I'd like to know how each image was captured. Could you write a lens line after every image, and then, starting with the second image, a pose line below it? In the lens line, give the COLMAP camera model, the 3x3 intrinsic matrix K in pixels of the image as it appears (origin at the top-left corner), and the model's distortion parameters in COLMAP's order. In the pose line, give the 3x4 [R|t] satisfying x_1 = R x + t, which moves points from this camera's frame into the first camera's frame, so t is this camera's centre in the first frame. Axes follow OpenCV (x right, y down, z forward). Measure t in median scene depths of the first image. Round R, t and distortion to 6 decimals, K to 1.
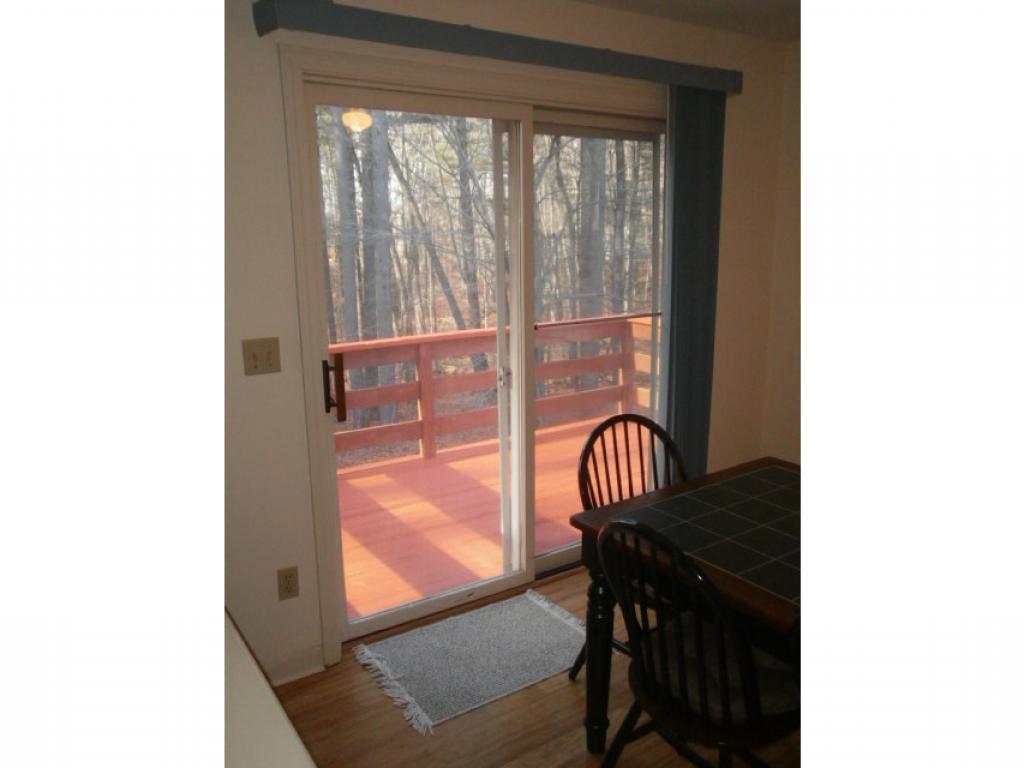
lens RADIAL K [[751.6, 0, 511.3], [0, 751.6, 402.0], [0, 0, 1]] dist [-0.088416, -0.000331]
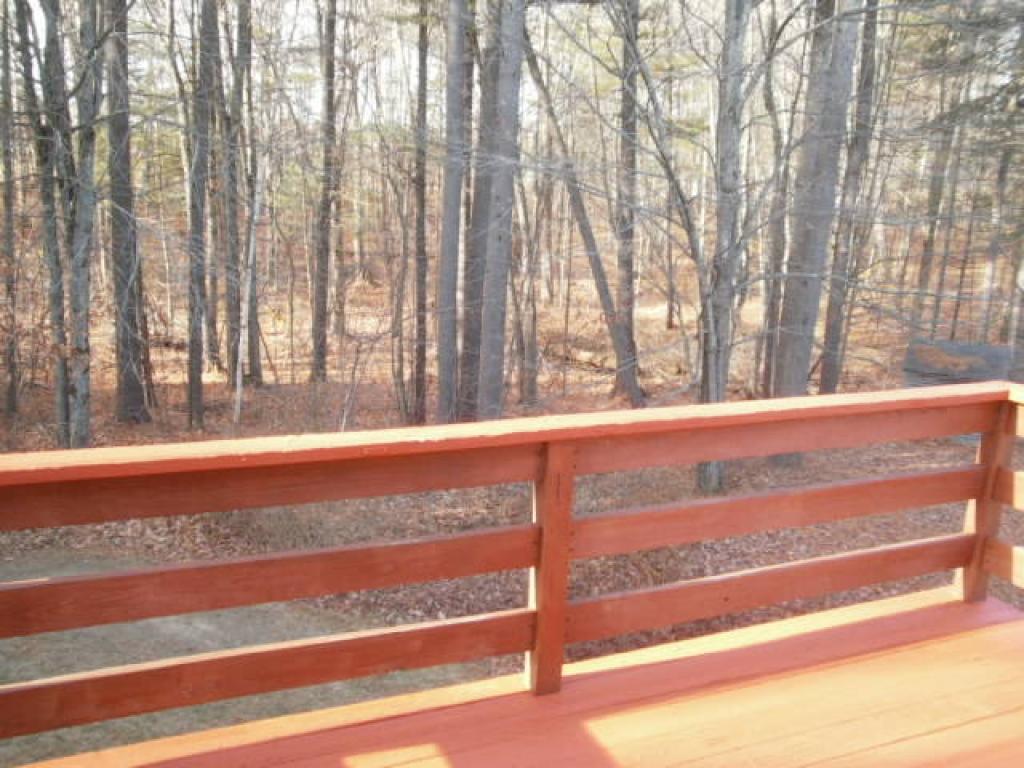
lens RADIAL K [[997.8, 0, 499.8], [0, 997.8, 388.7], [0, 0, 1]] dist [-0.148113, 0.326948]
pose [[0.983047, 0.096724, -0.155766, -0.012837], [-0.096209, 0.995302, 0.010856, -0.022265], [0.156084, 0.004314, 0.987734, 0.087675]]
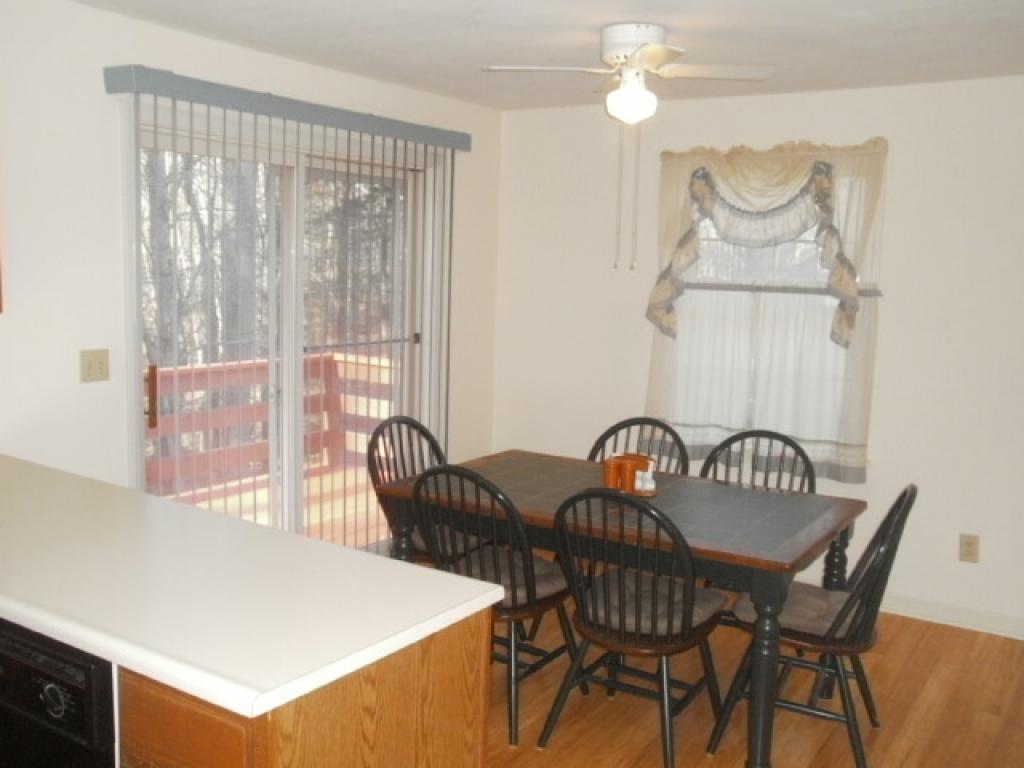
lens RADIAL K [[997.8, 0, 499.8], [0, 997.8, 388.7], [0, 0, 1]] dist [-0.148113, 0.326948]
pose [[0.926162, -0.012221, 0.376928, -0.028115], [0.049802, 0.994685, -0.090119, 0.011771], [-0.373824, 0.102236, 0.921848, -0.050712]]
